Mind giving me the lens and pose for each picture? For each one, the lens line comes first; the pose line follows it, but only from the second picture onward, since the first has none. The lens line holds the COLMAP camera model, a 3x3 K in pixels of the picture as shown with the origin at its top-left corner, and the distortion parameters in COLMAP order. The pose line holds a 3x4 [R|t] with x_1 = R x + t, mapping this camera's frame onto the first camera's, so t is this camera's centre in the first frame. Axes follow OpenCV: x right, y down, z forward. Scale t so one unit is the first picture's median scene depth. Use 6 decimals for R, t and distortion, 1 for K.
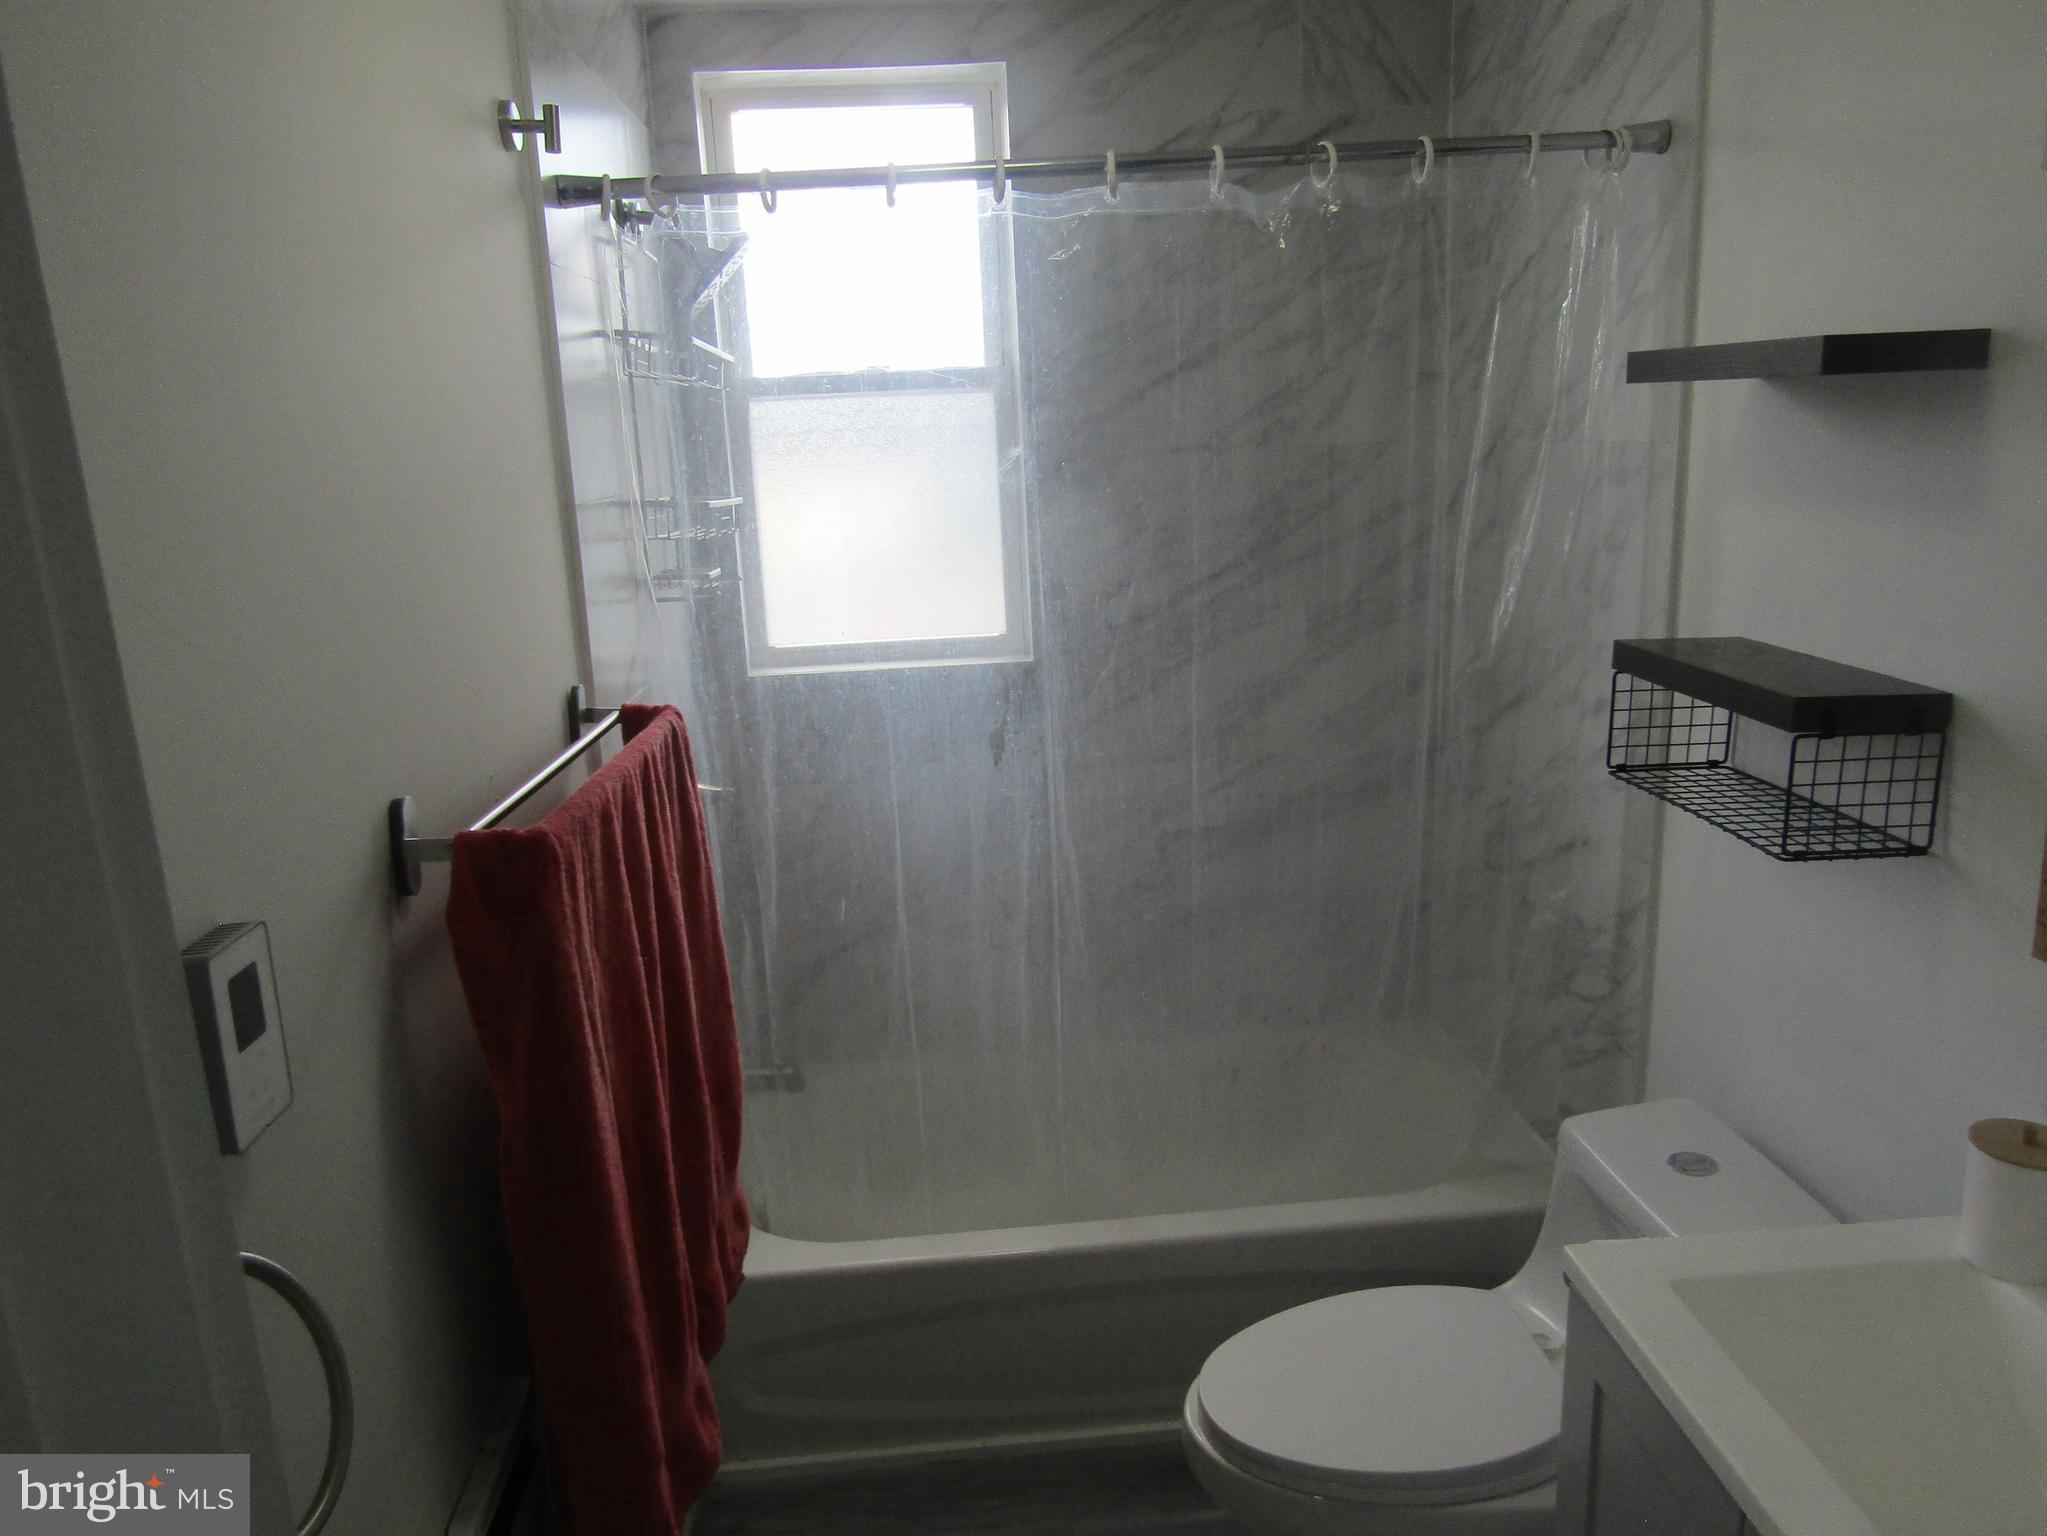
lens RADIAL K [[1447.3, 0, 1031.4], [0, 1447.3, 765.0], [0, 0, 1]] dist [-0.013402, 0.005102]
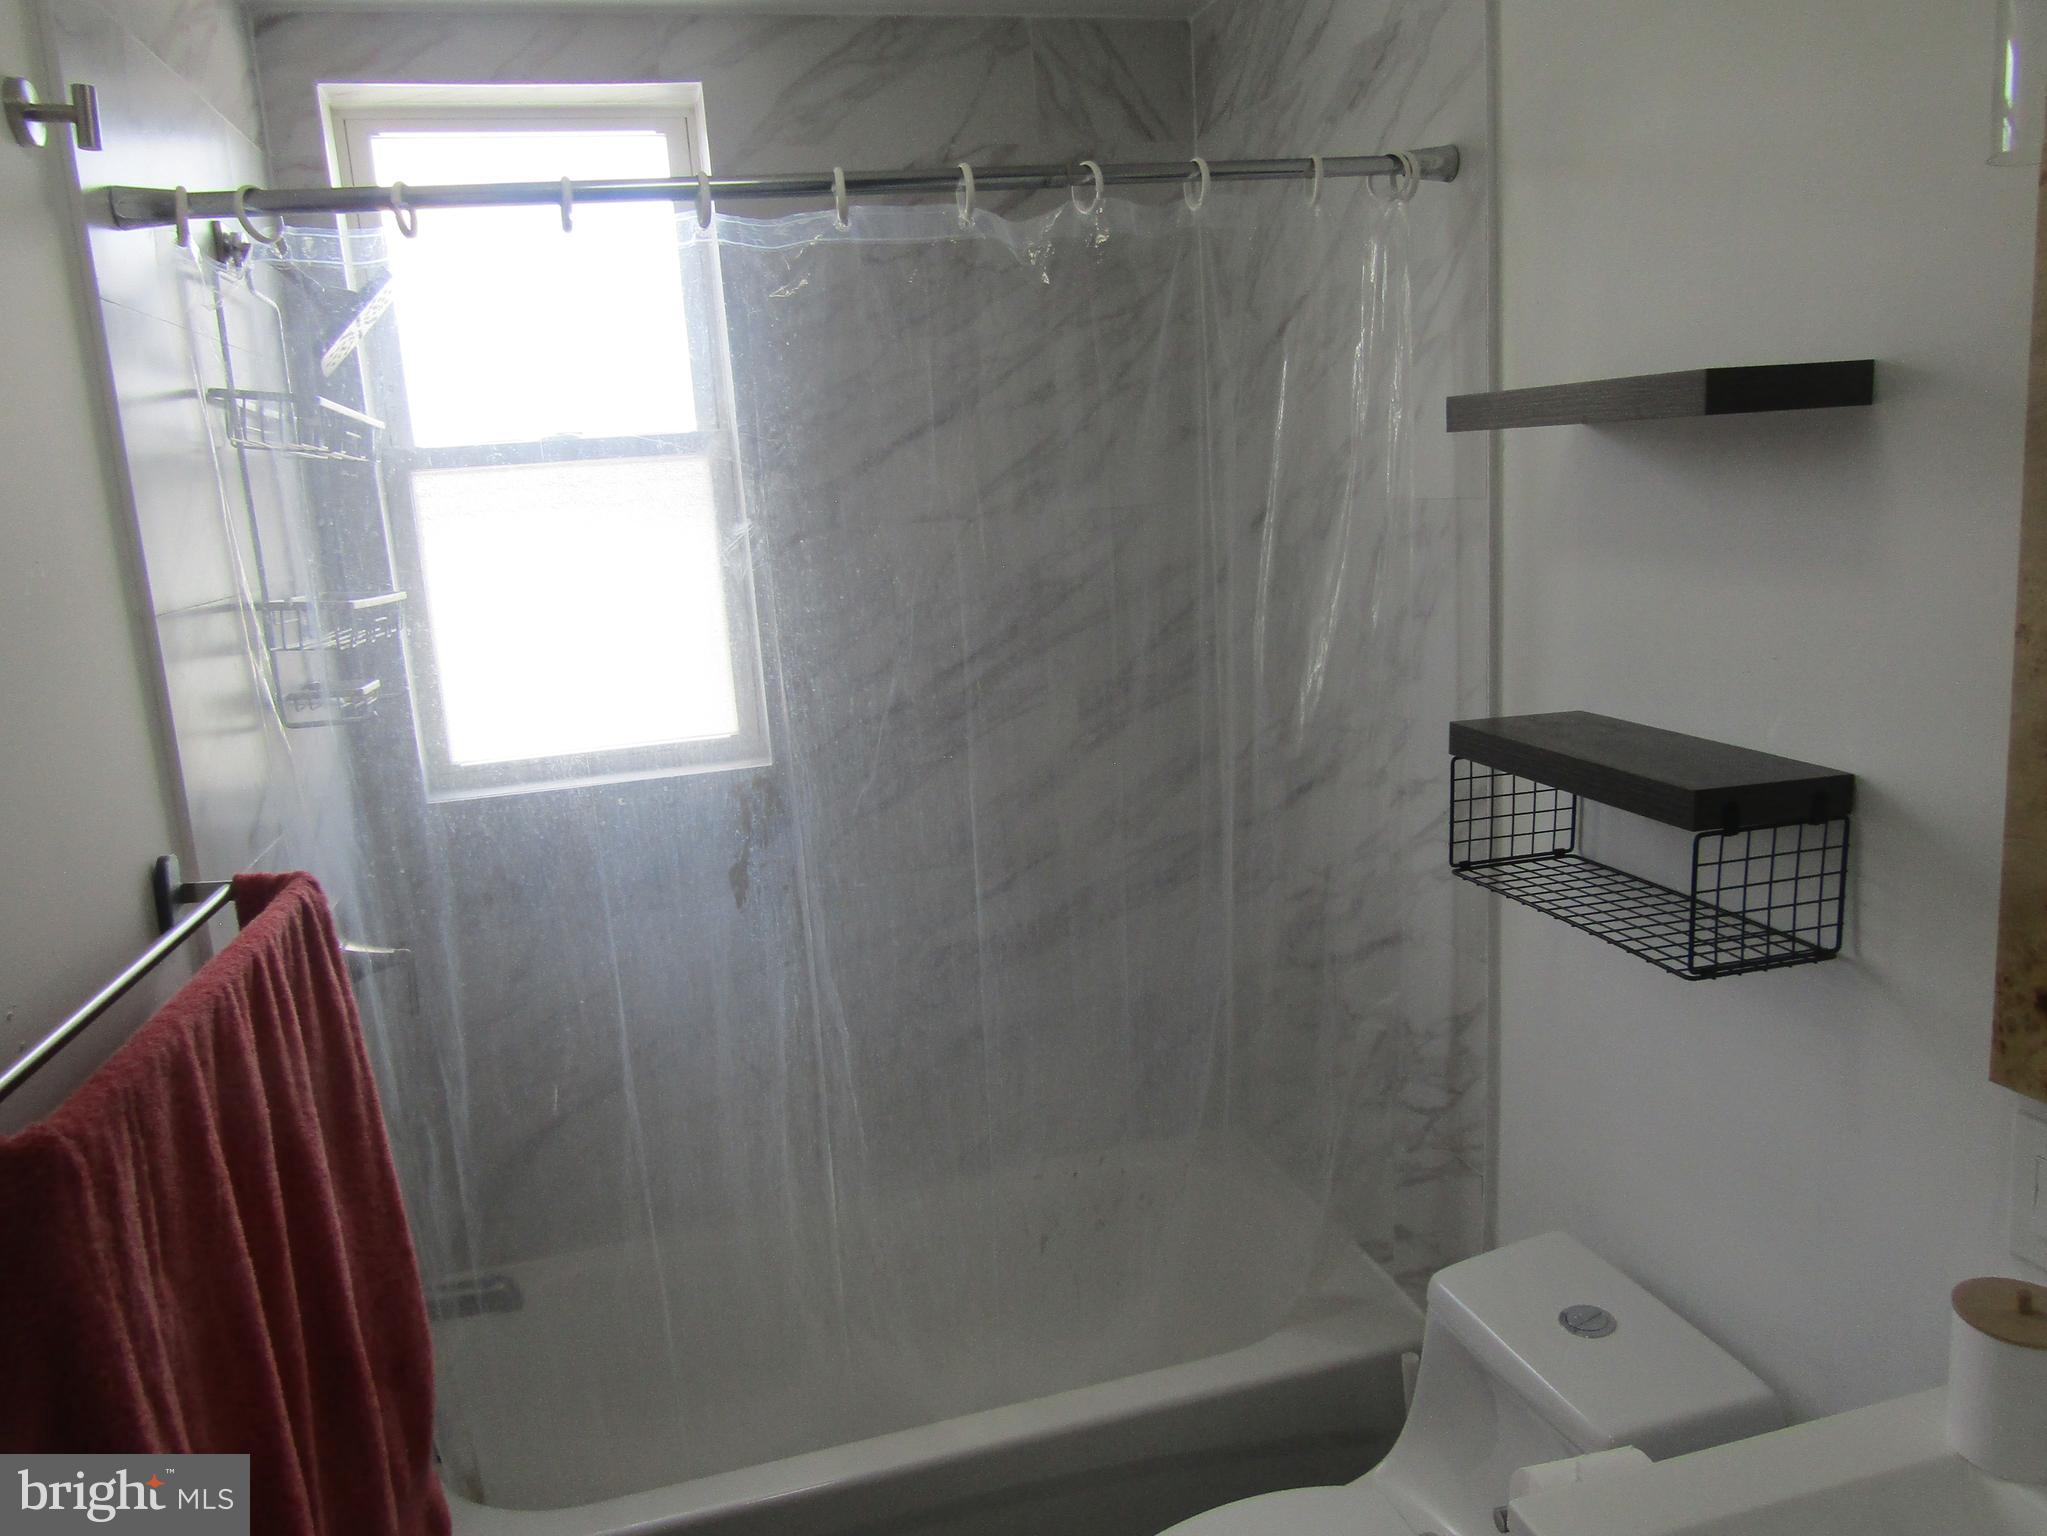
lens RADIAL K [[1447.3, 0, 1028.8], [0, 1447.3, 763.4], [0, 0, 1]] dist [-0.013402, 0.005102]
pose [[0.981610, -0.058000, 0.181871, -0.008187], [0.066146, 0.997046, -0.039045, -0.041910], [-0.179069, 0.050357, 0.982547, 0.175306]]
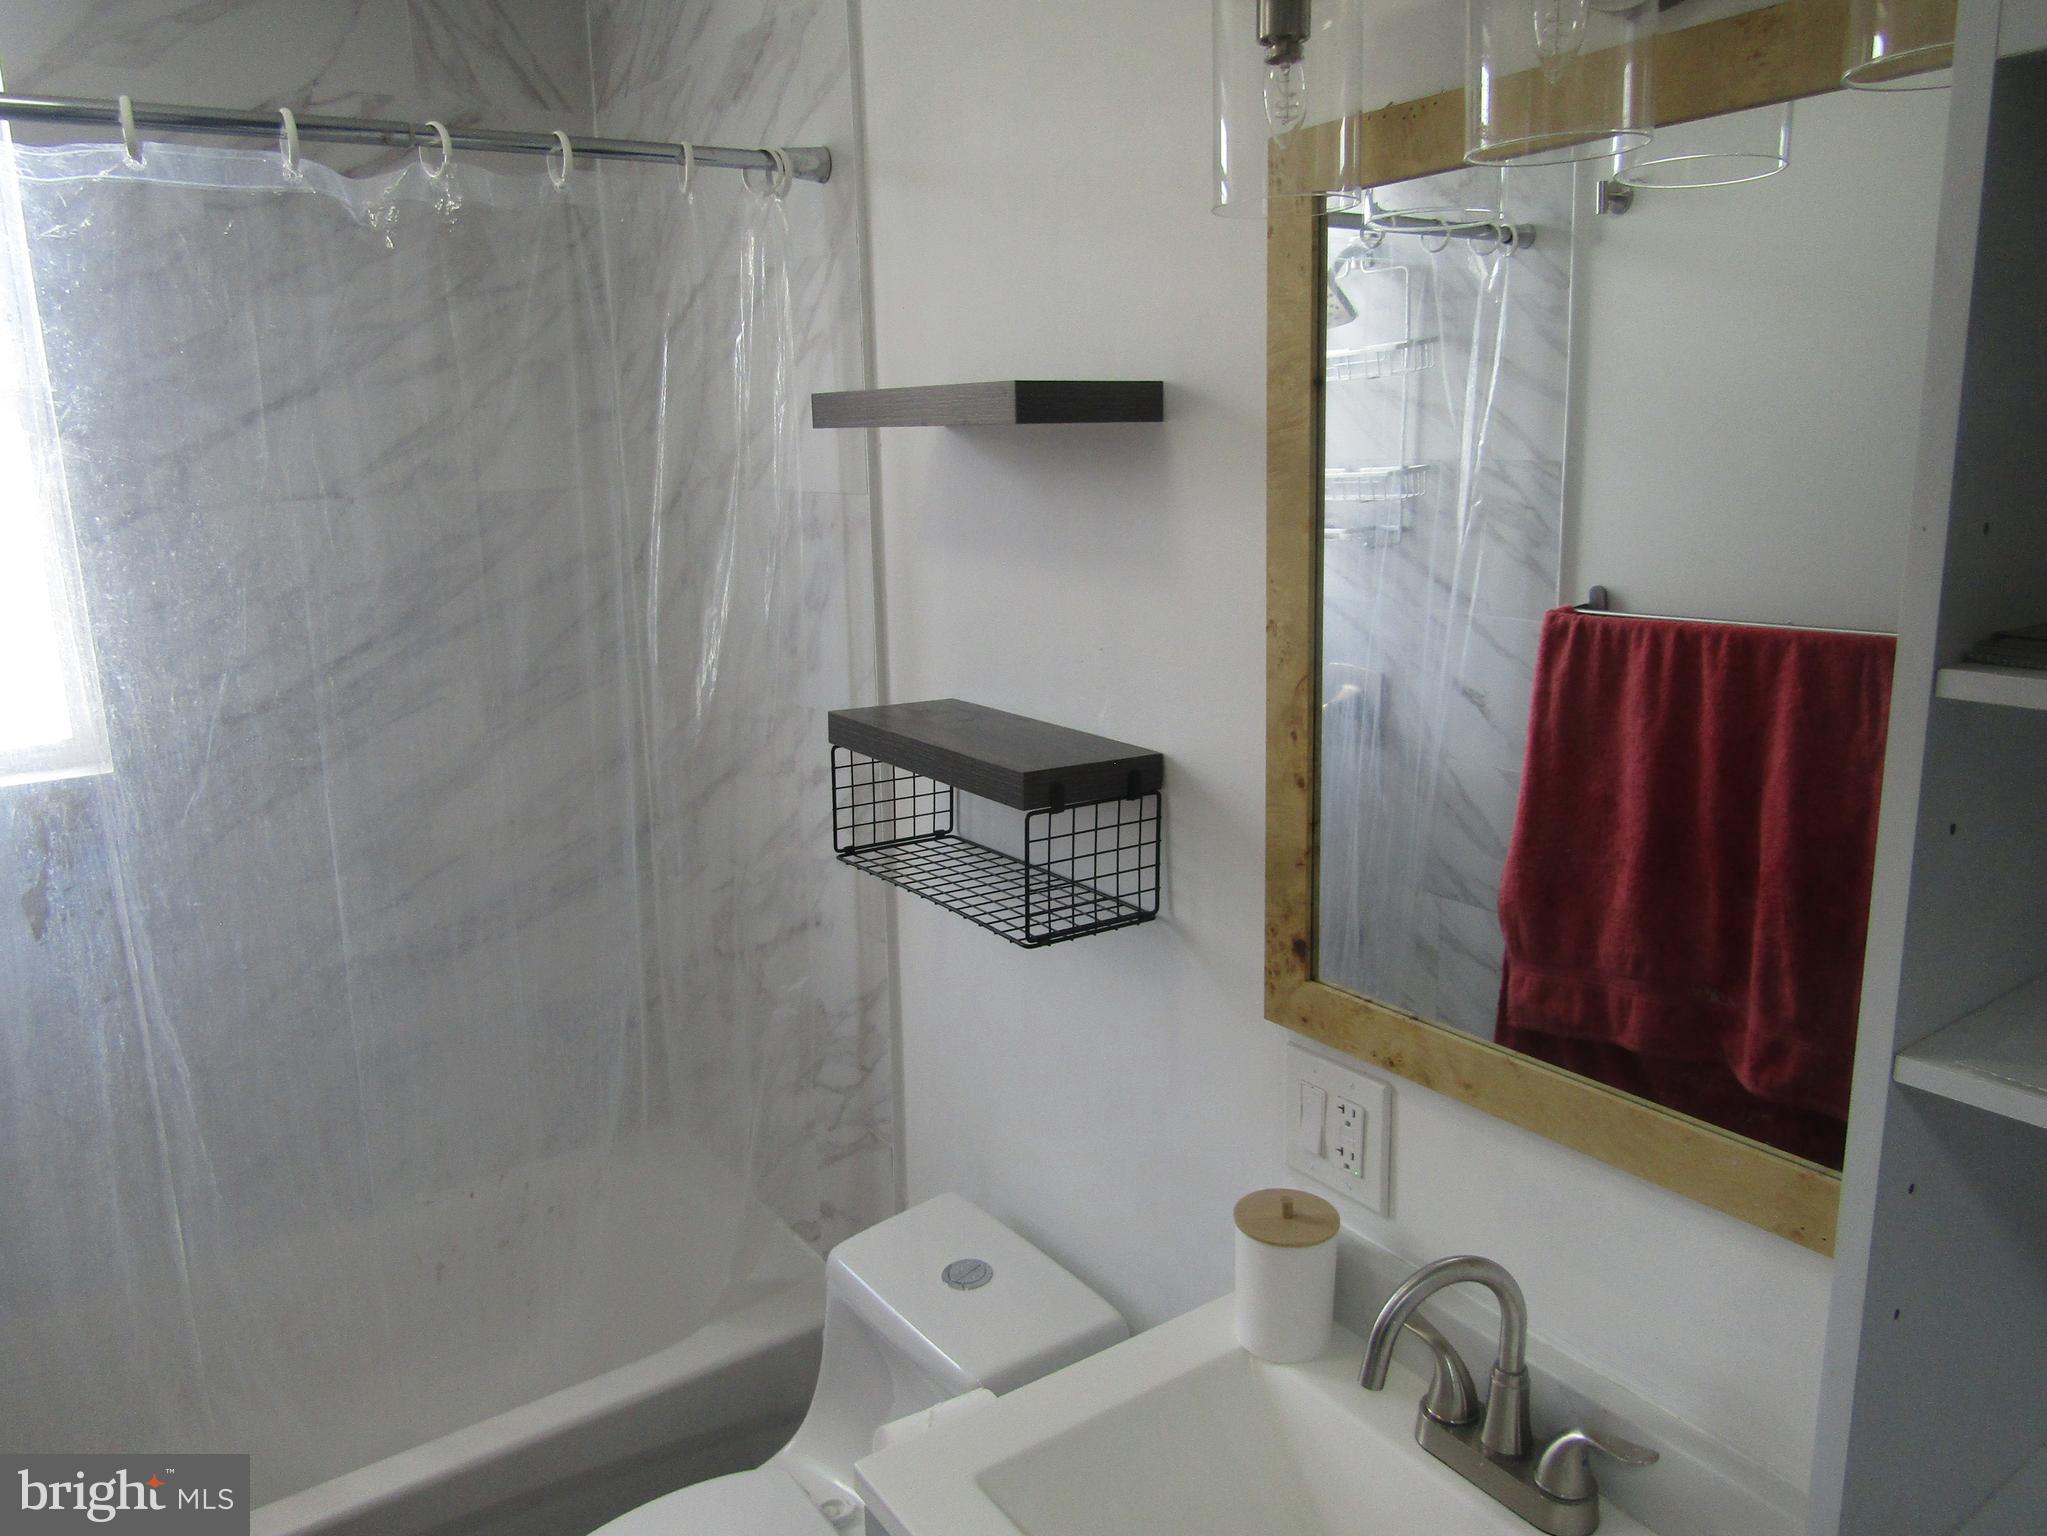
lens RADIAL K [[1447.3, 0, 1024.7], [0, 1447.3, 761.9], [0, 0, 1]] dist [-0.013402, 0.005102]
pose [[0.862594, -0.086936, 0.498371, 0.054413], [0.101803, 0.994801, -0.002669, -0.038523], [-0.495548, 0.053038, 0.866960, 0.151747]]
